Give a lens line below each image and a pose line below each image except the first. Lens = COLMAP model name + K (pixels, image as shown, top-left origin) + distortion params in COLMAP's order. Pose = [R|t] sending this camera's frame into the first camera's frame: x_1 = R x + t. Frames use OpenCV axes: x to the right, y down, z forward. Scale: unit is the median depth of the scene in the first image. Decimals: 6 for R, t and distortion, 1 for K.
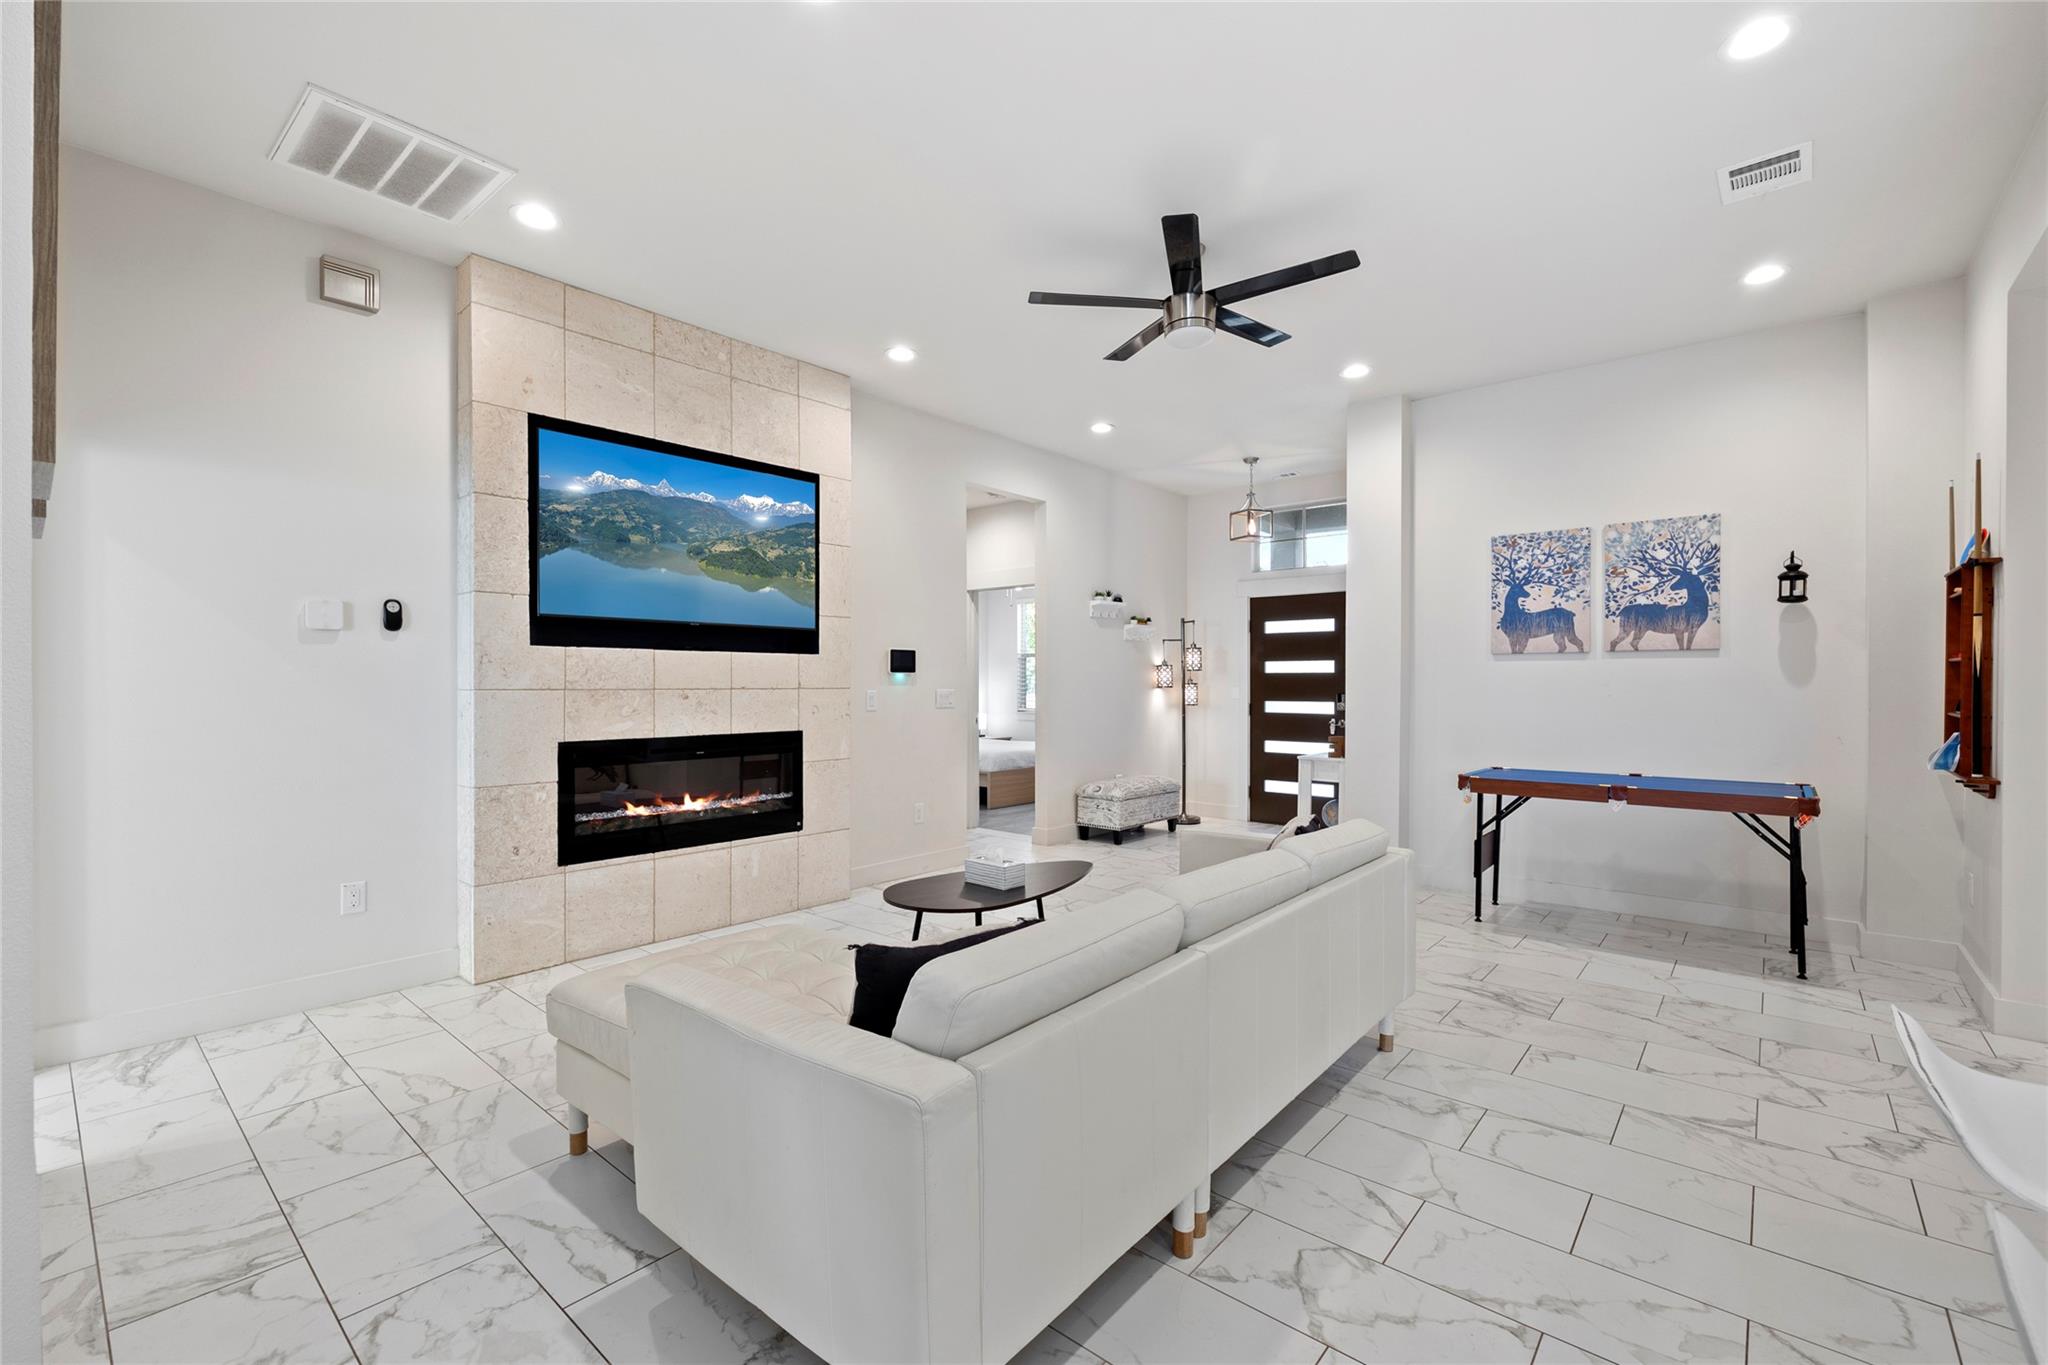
lens RADIAL K [[870.2, 0, 1022.5], [0, 870.2, 687.4], [0, 0, 1]] dist [-0.002218, -0.000374]
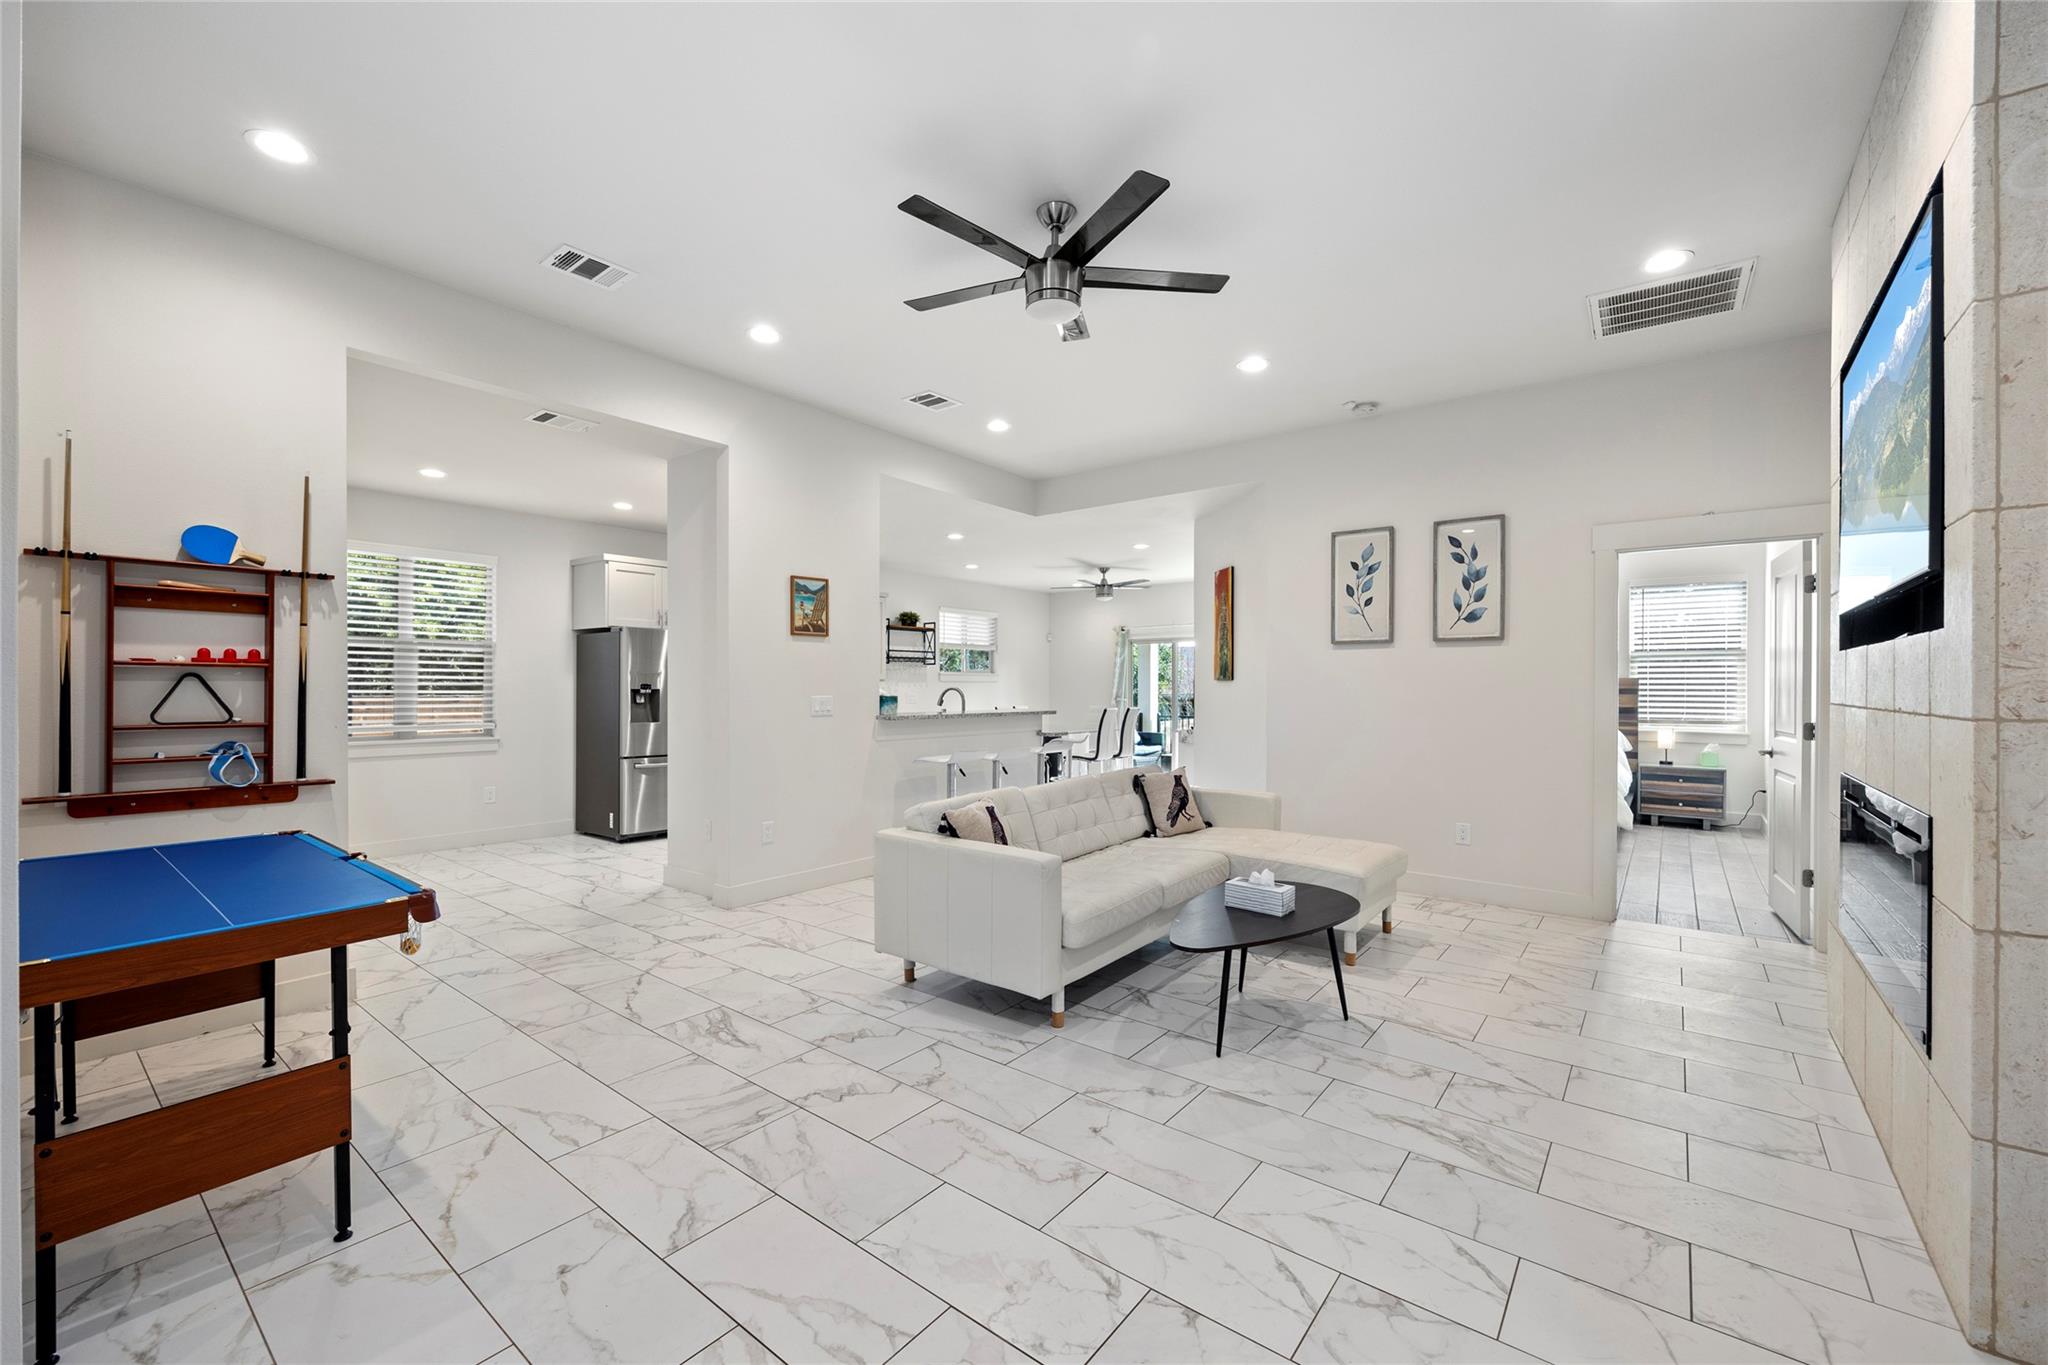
lens RADIAL K [[823.2, 0, 1021.8], [0, 823.2, 676.3], [0, 0, 1]] dist [-0.000056, -0.000714]
pose [[-0.998808, -0.006092, -0.048436, 0.211142], [-0.005865, 0.999971, -0.004831, -0.013927], [0.048464, -0.004542, -0.998815, 1.467206]]
